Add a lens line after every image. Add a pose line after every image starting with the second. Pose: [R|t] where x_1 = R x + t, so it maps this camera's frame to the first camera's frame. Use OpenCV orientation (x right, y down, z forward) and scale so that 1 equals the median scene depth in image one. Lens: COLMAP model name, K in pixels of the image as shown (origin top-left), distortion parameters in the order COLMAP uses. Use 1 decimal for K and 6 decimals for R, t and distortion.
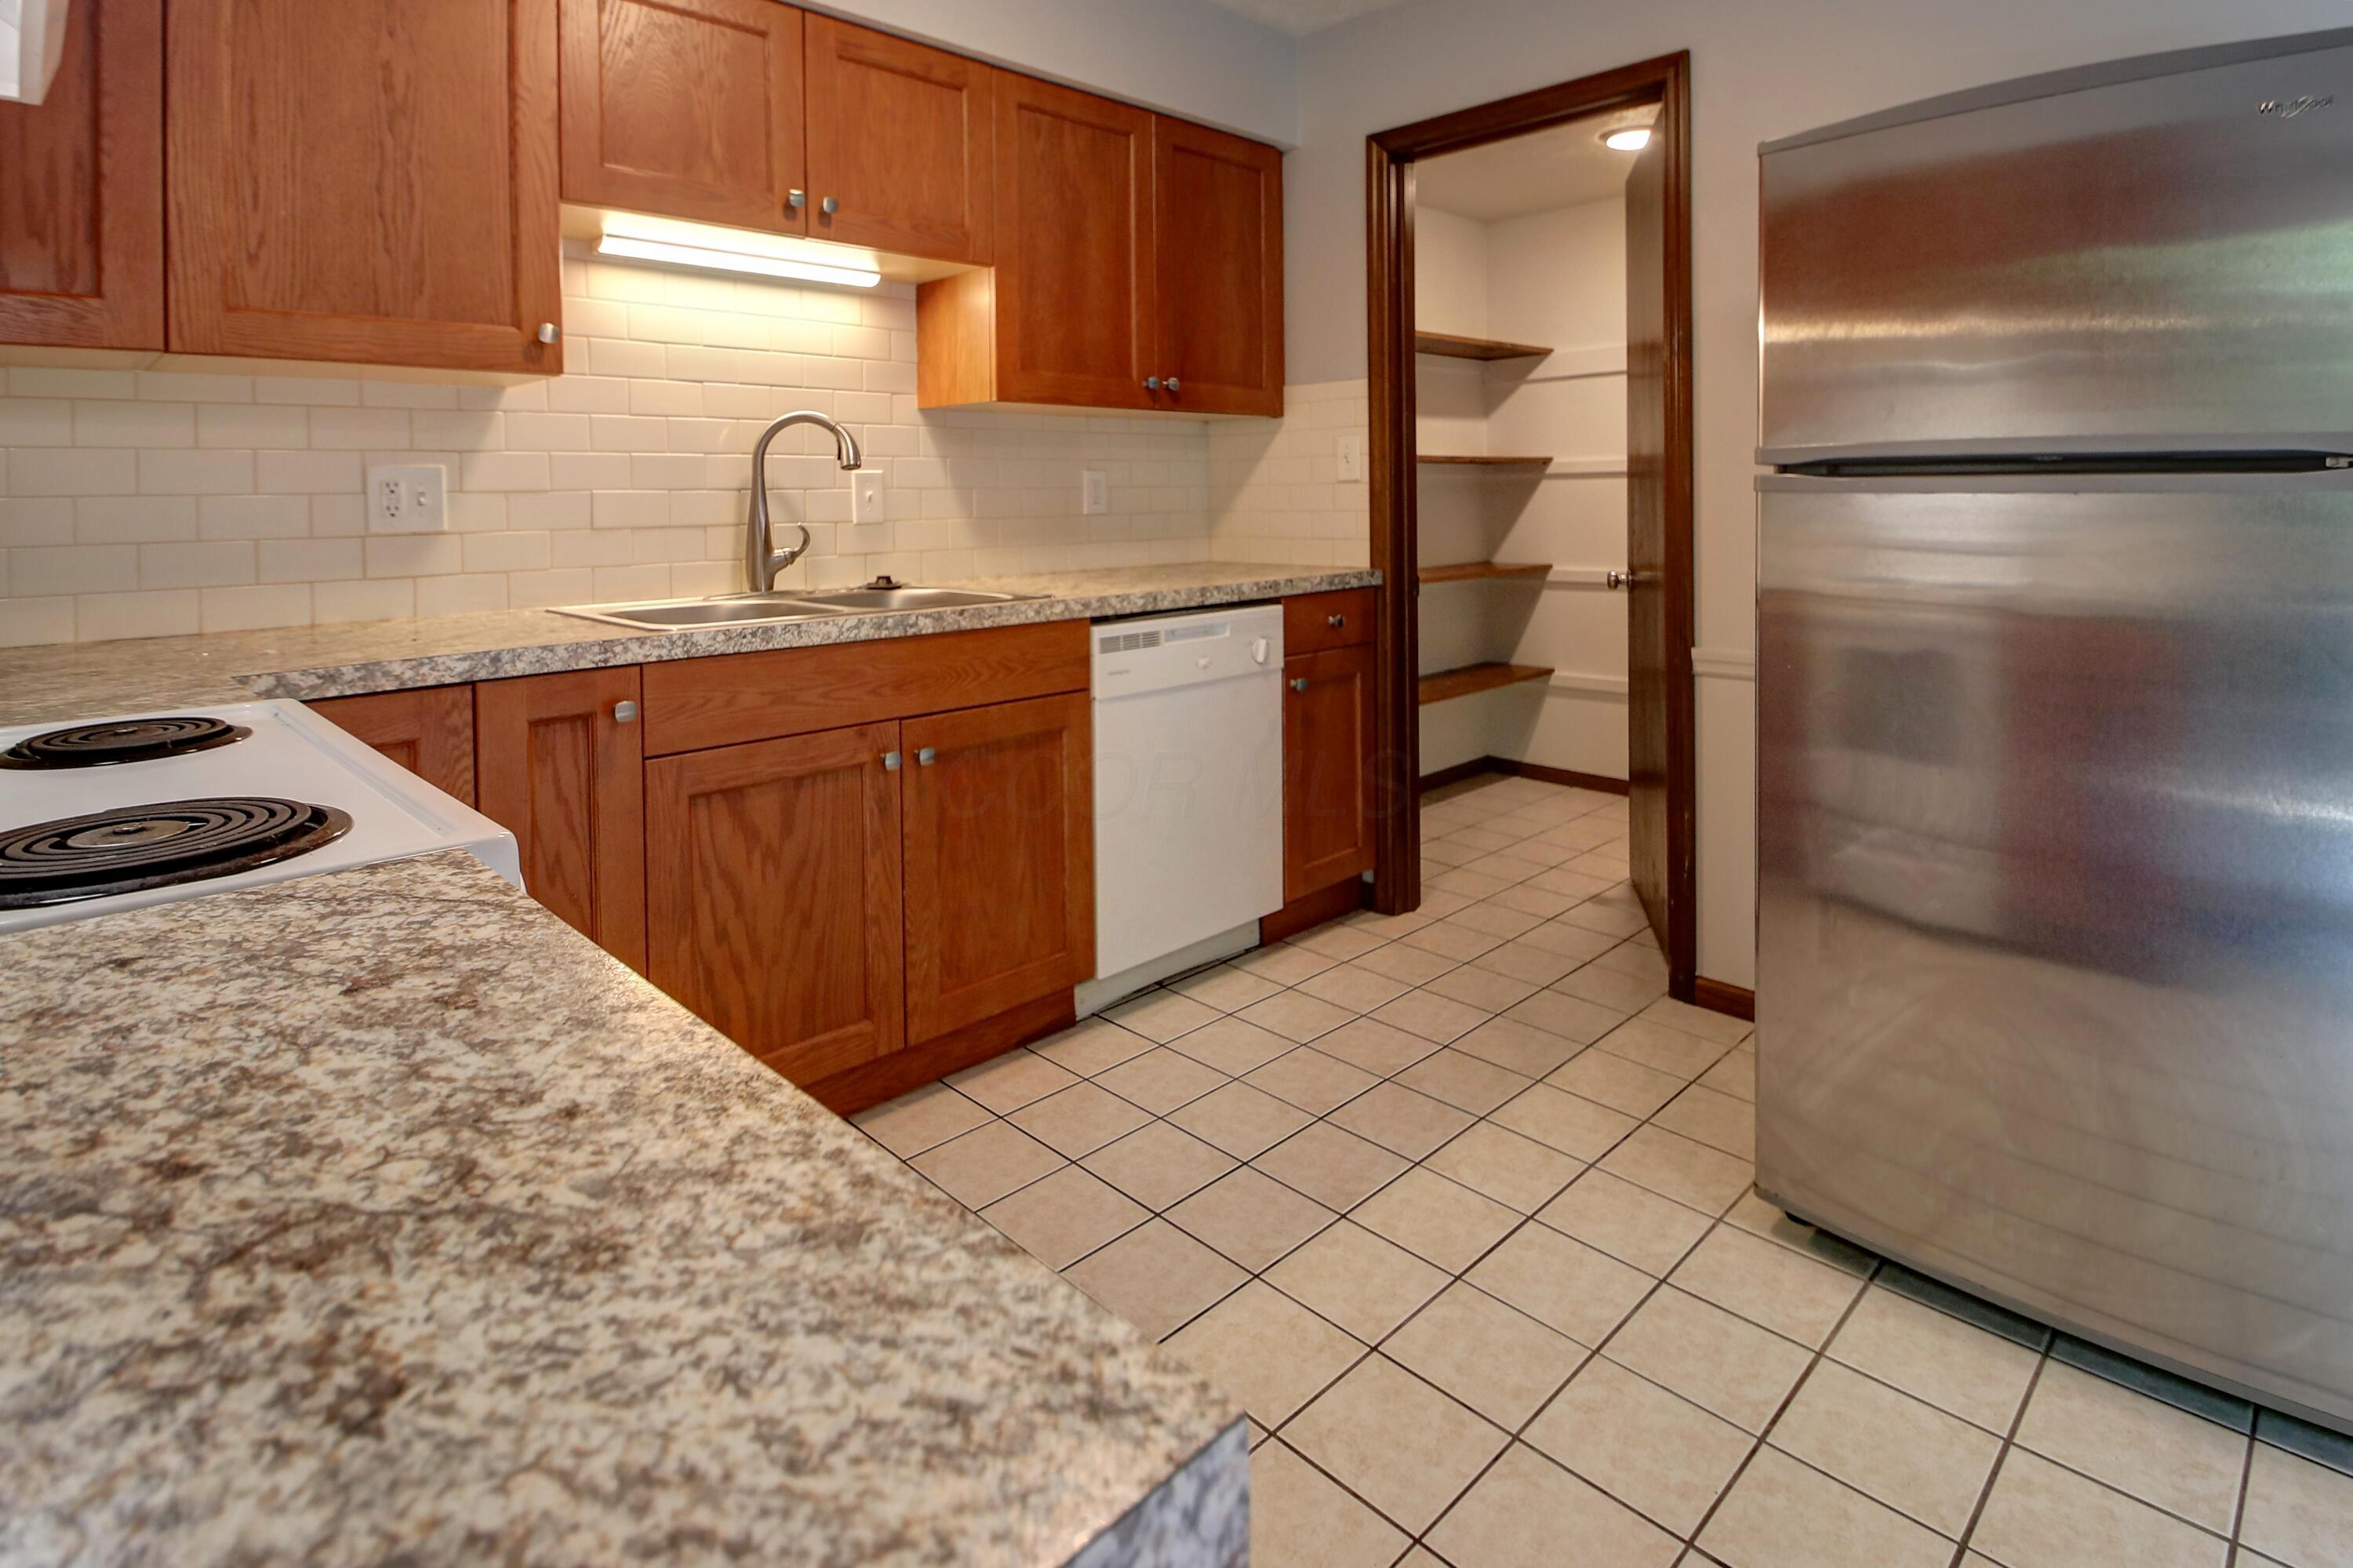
lens RADIAL K [[1188.6, 0, 1164.3], [0, 1188.6, 511.6], [0, 0, 1]] dist [0.002989, -0.017549]
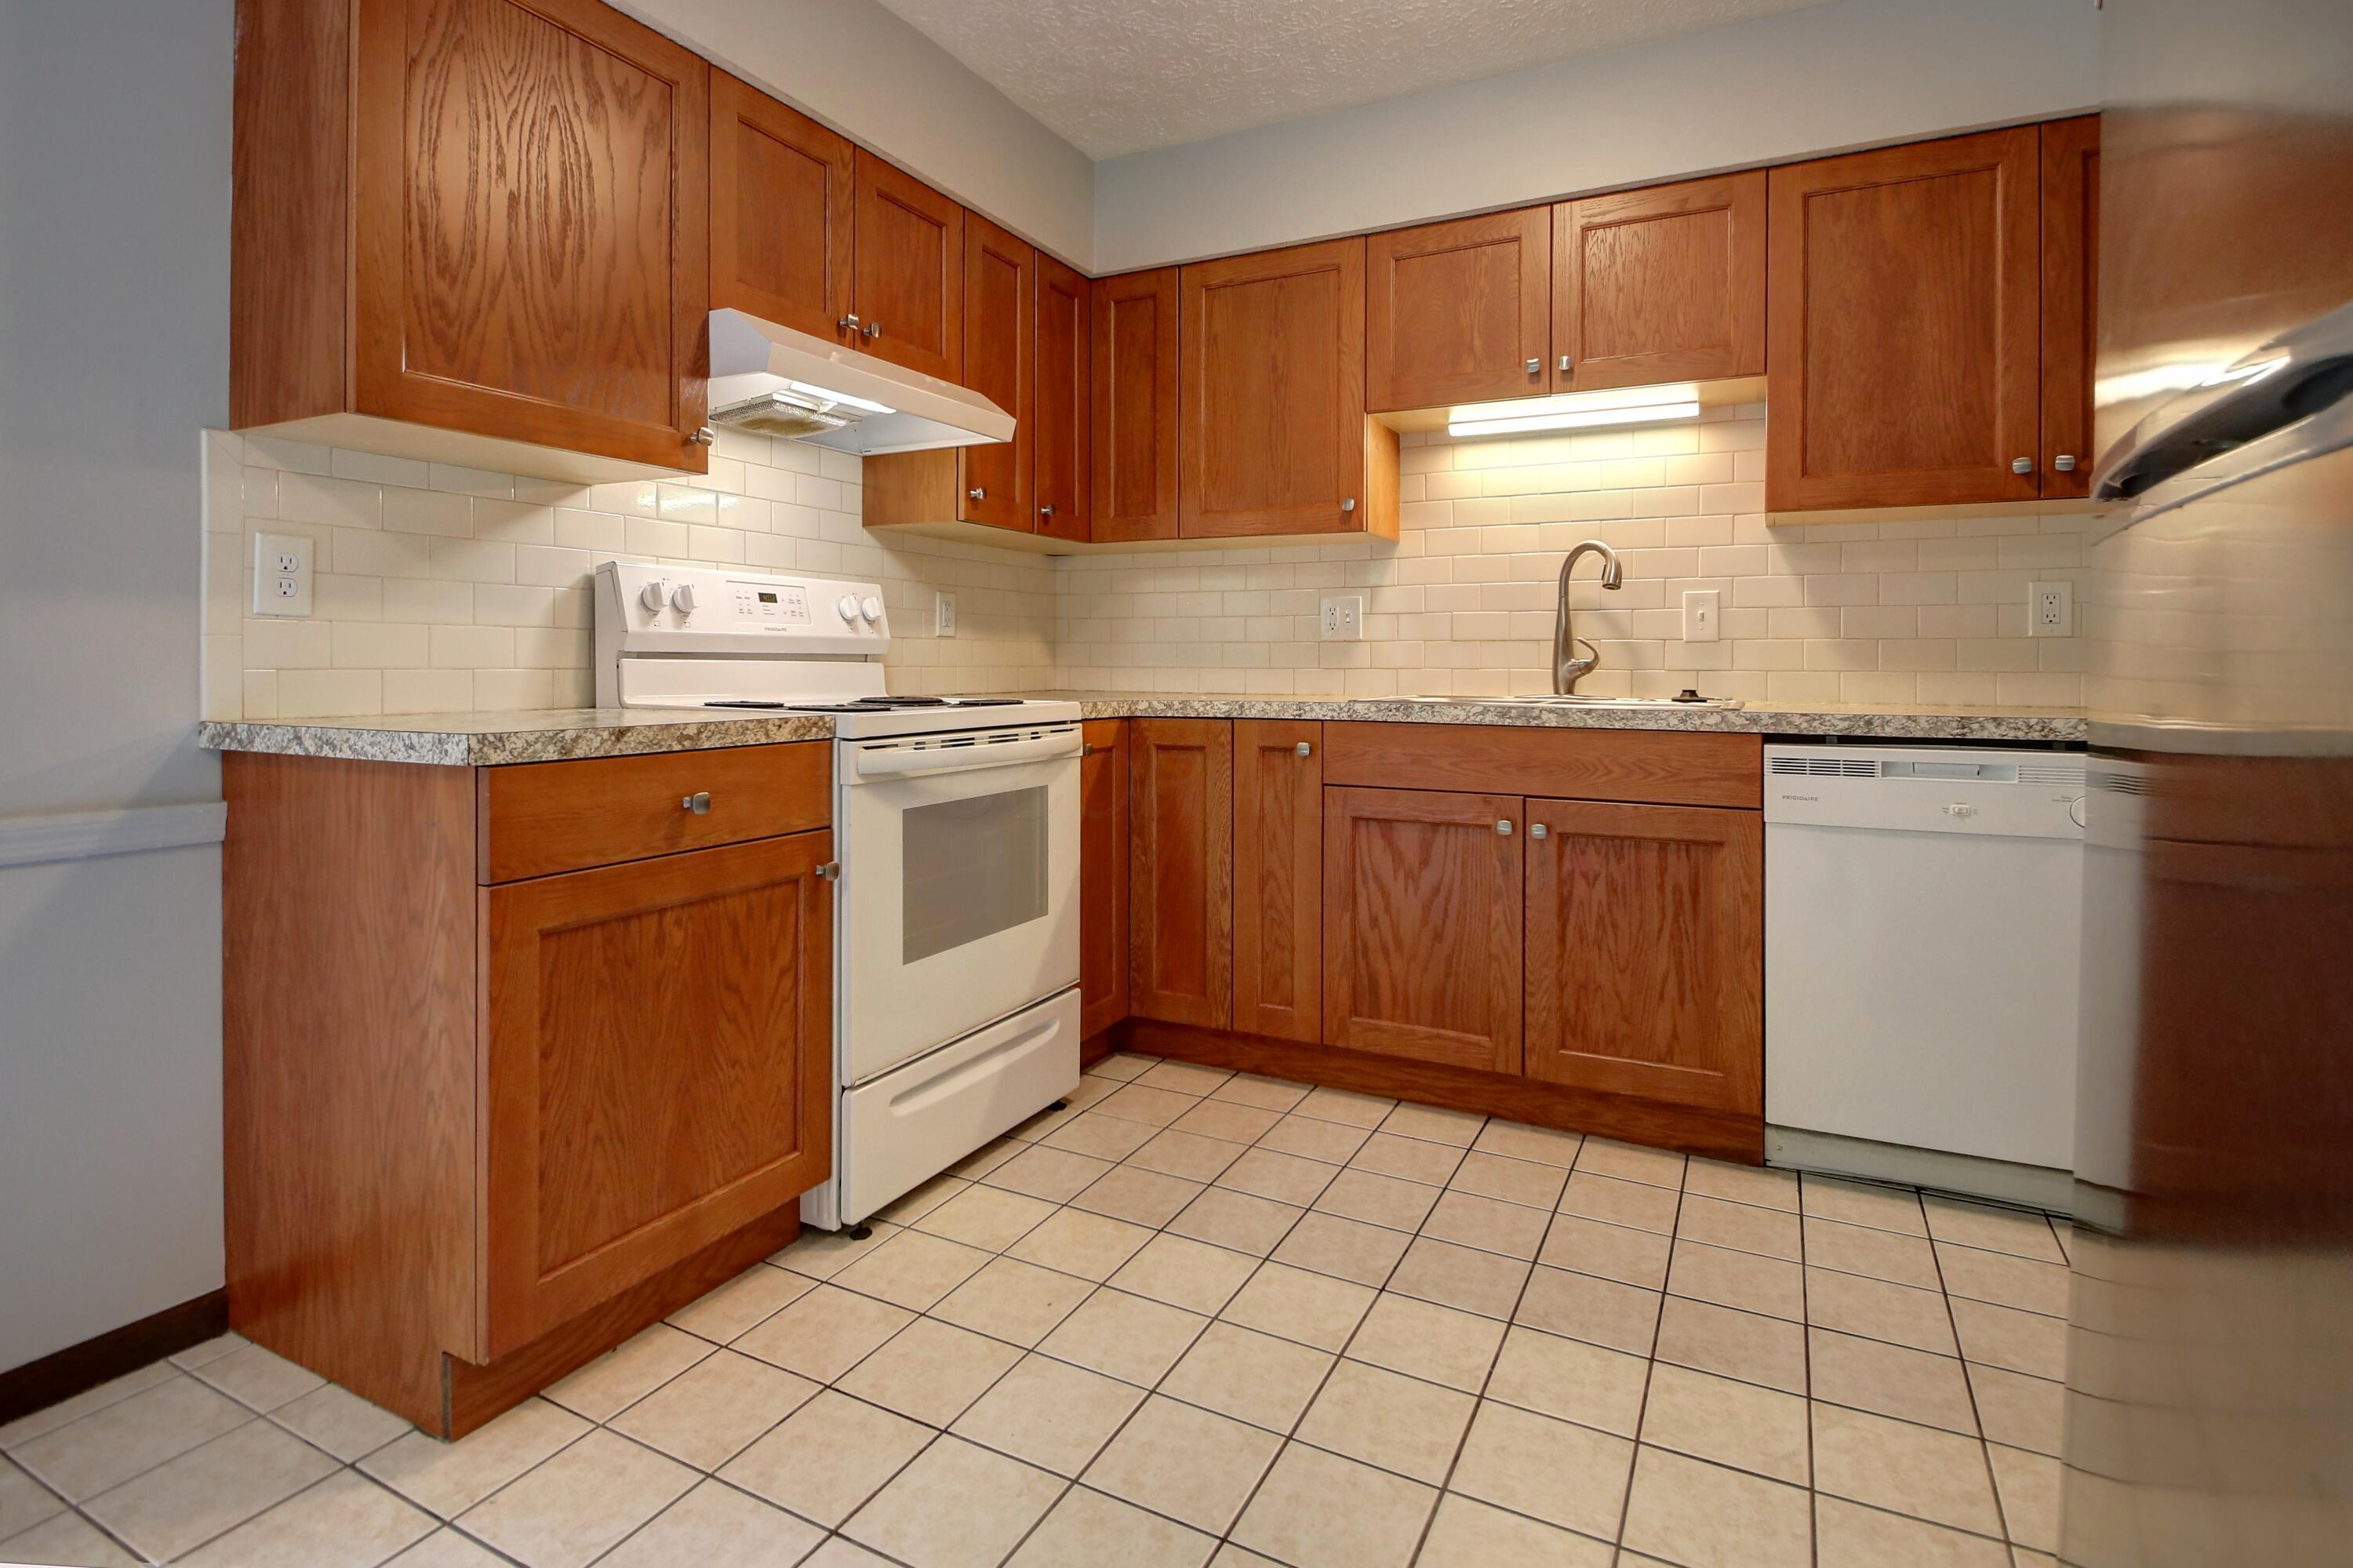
lens RADIAL K [[1193.2, 0, 1177.3], [0, 1193.2, 659.9], [0, 0, 1]] dist [0.001764, -0.000131]
pose [[0.323469, 0.012481, -0.946157, 0.736603], [-0.021811, 0.999746, 0.005732, 0.037801], [0.945987, 0.018783, 0.323659, 0.270974]]
